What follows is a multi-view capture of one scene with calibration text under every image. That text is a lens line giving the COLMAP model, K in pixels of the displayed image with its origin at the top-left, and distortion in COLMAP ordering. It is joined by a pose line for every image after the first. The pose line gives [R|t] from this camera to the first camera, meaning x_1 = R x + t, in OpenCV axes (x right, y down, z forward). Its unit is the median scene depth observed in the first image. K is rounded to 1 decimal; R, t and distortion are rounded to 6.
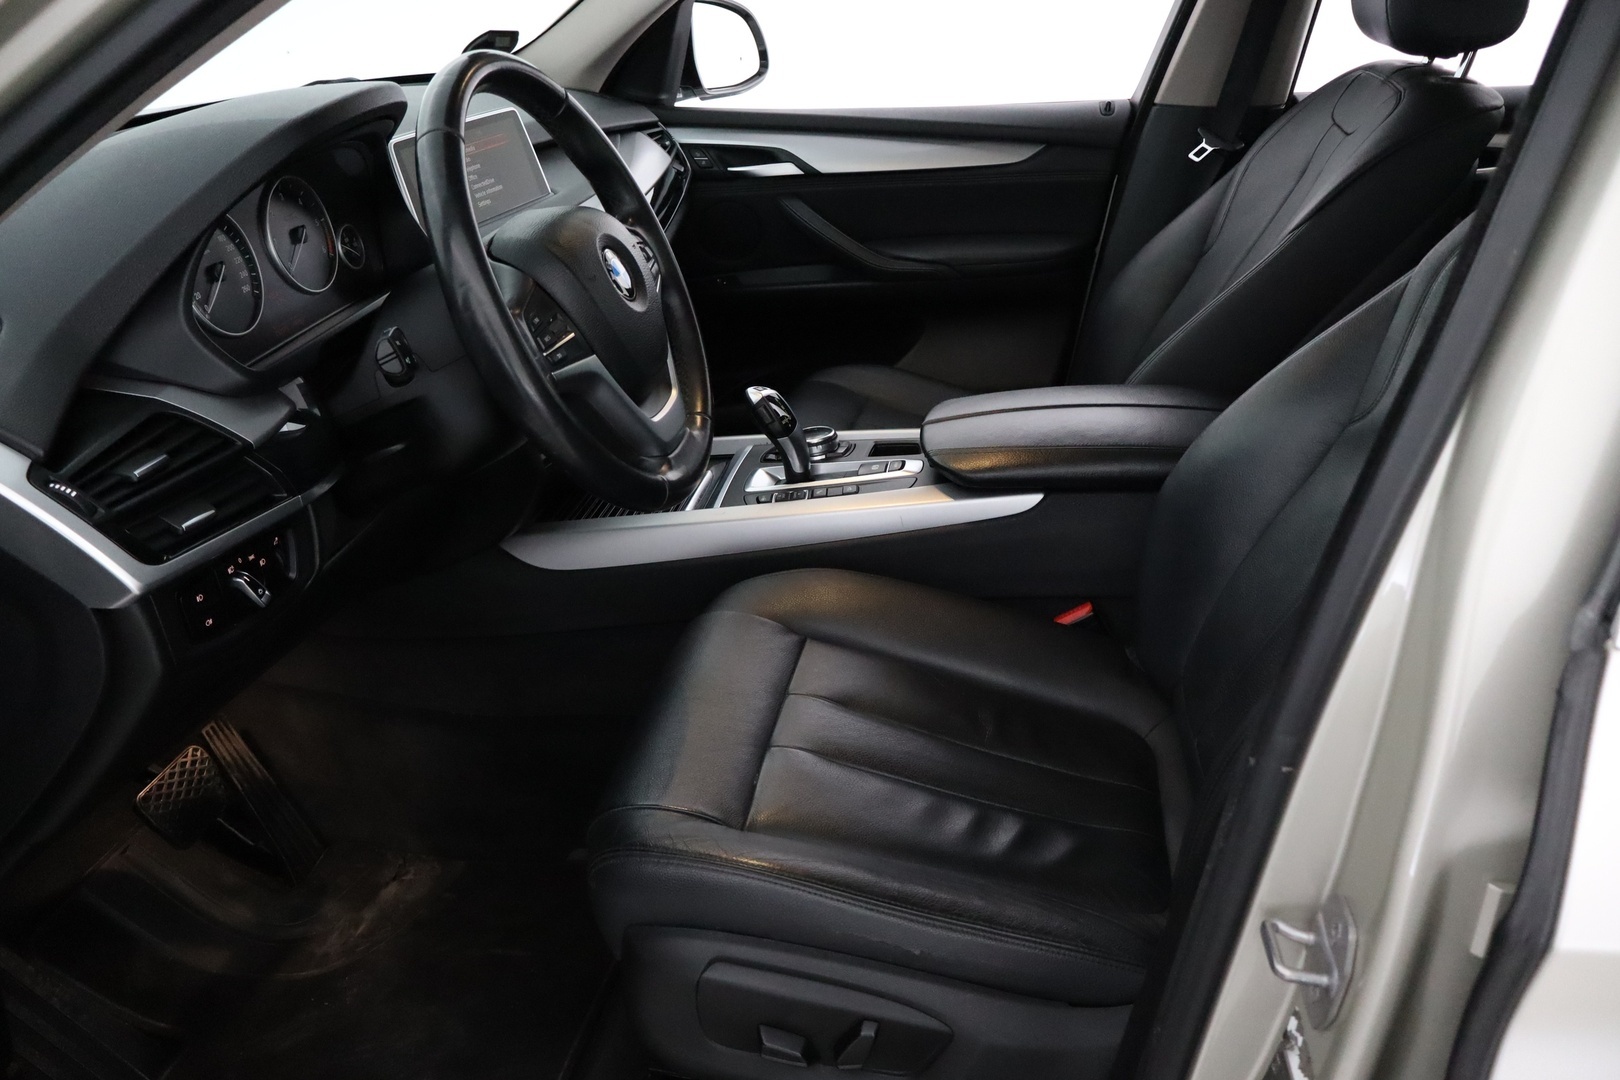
lens RADIAL K [[1362.9, 0, 808.5], [0, 1362.9, 533.7], [0, 0, 1]] dist [0.001607, 0.006833]
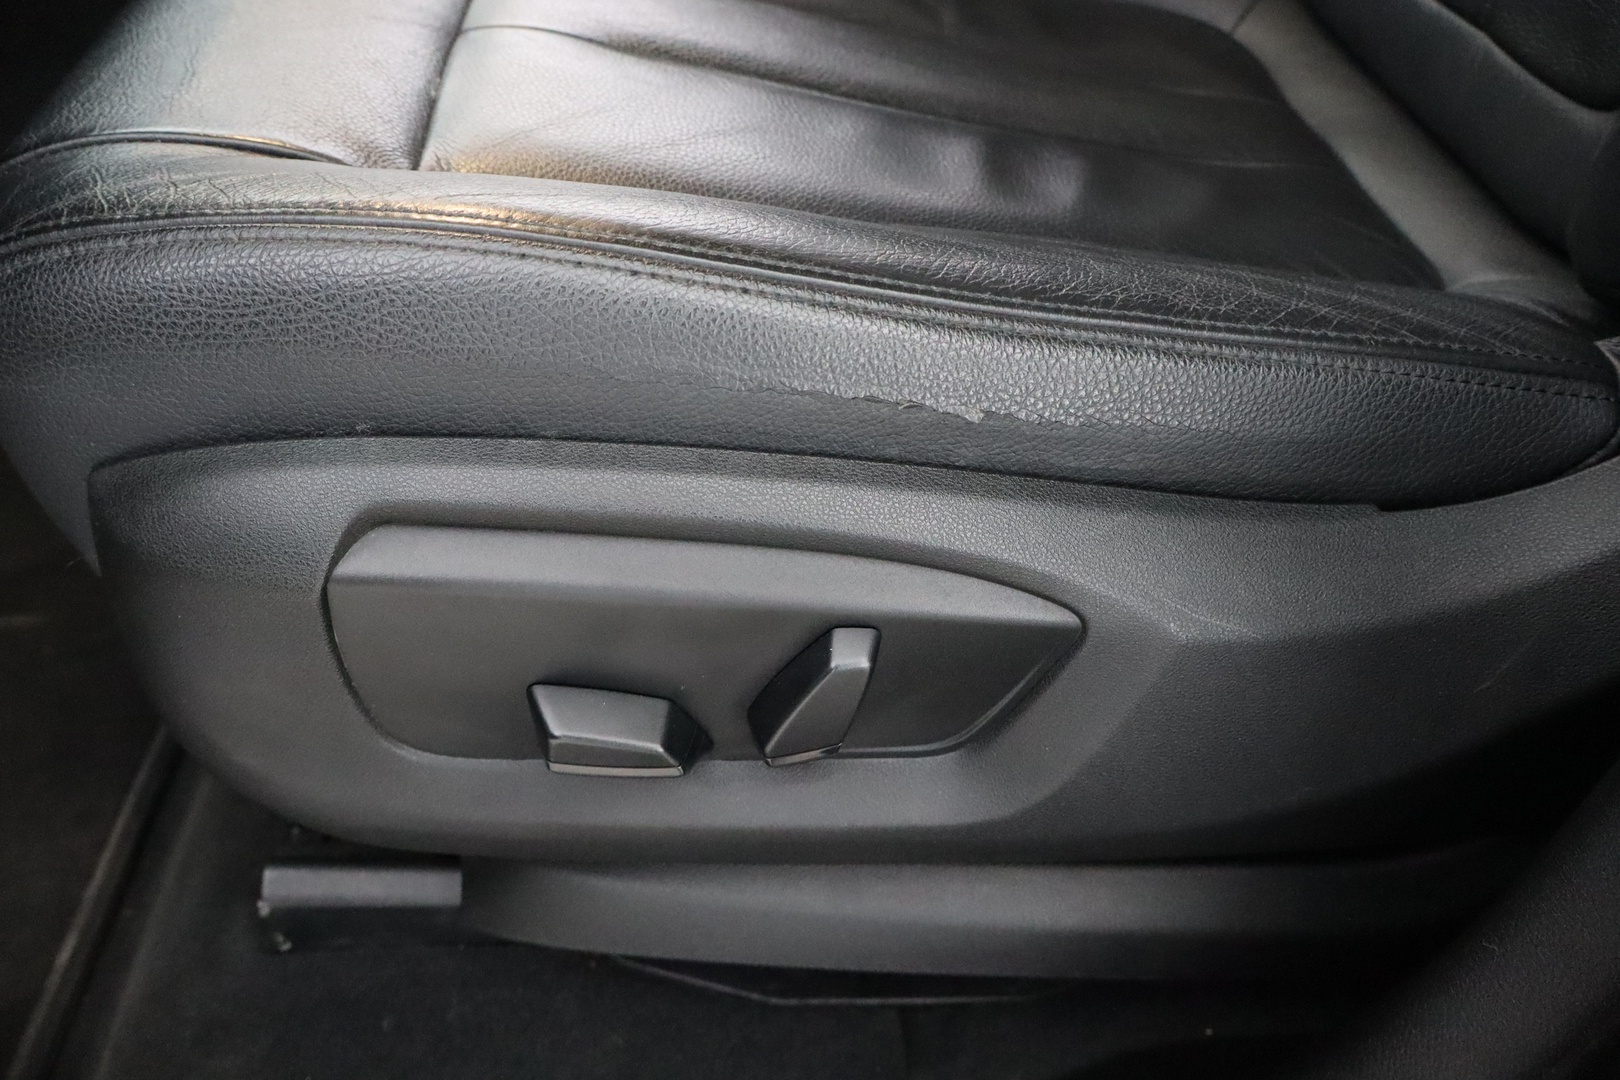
lens RADIAL K [[1362.9, 0, 814.0], [0, 1362.9, 540.7], [0, 0, 1]] dist [0.001607, 0.006833]
pose [[0.975743, -0.130680, 0.175635, -0.022093], [0.081207, 0.961108, 0.263962, 0.241130], [-0.203299, -0.243297, 0.948407, 0.670636]]
